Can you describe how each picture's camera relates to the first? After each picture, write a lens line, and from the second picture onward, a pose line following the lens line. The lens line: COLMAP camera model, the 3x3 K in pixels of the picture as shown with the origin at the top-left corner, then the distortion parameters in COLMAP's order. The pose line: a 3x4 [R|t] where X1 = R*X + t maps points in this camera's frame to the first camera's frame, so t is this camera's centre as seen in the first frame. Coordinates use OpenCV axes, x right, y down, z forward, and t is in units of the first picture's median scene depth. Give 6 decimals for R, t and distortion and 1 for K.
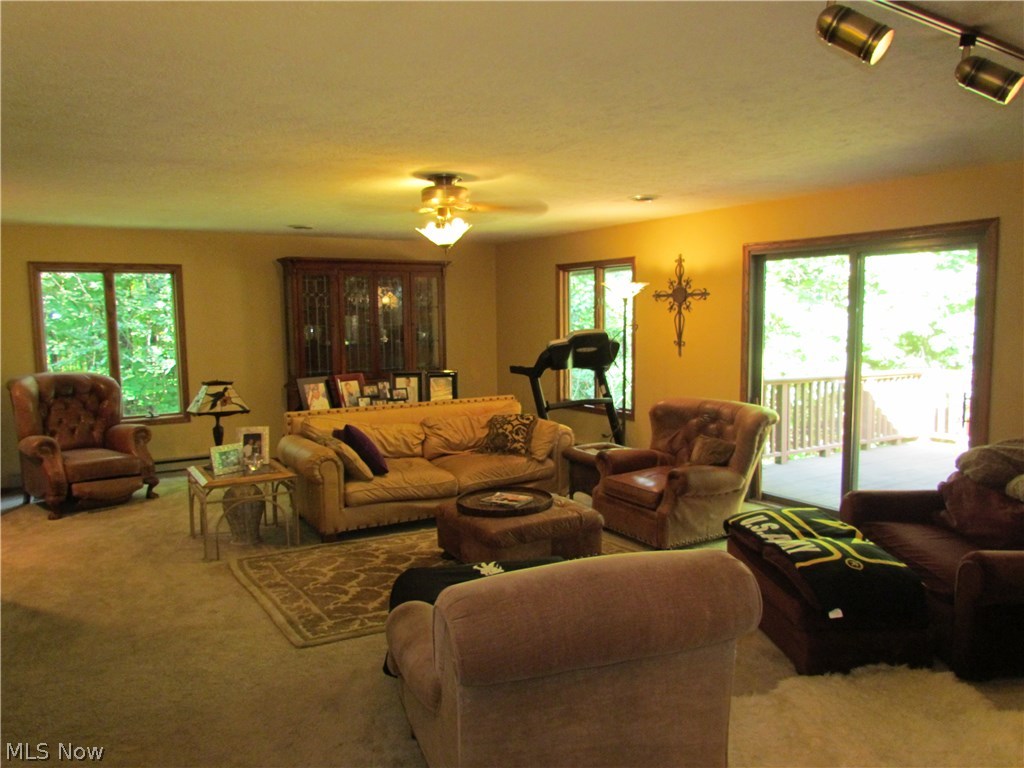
lens RADIAL K [[730.8, 0, 514.2], [0, 730.8, 385.7], [0, 0, 1]] dist [-0.033148, -0.000499]
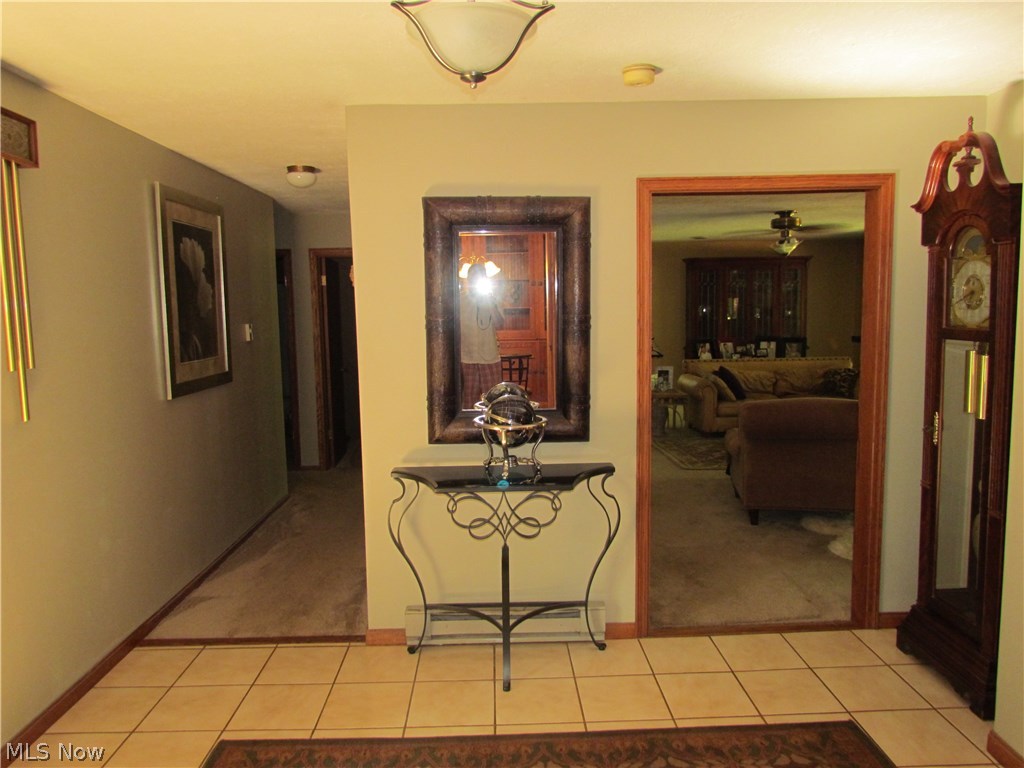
lens RADIAL K [[730.8, 0, 511.9], [0, 730.8, 382.4], [0, 0, 1]] dist [-0.033148, -0.000499]
pose [[0.858989, 0.047490, -0.509787, 0.164159], [-0.038315, 0.998860, 0.028489, 0.051028], [0.510559, -0.004939, 0.859829, -0.517877]]
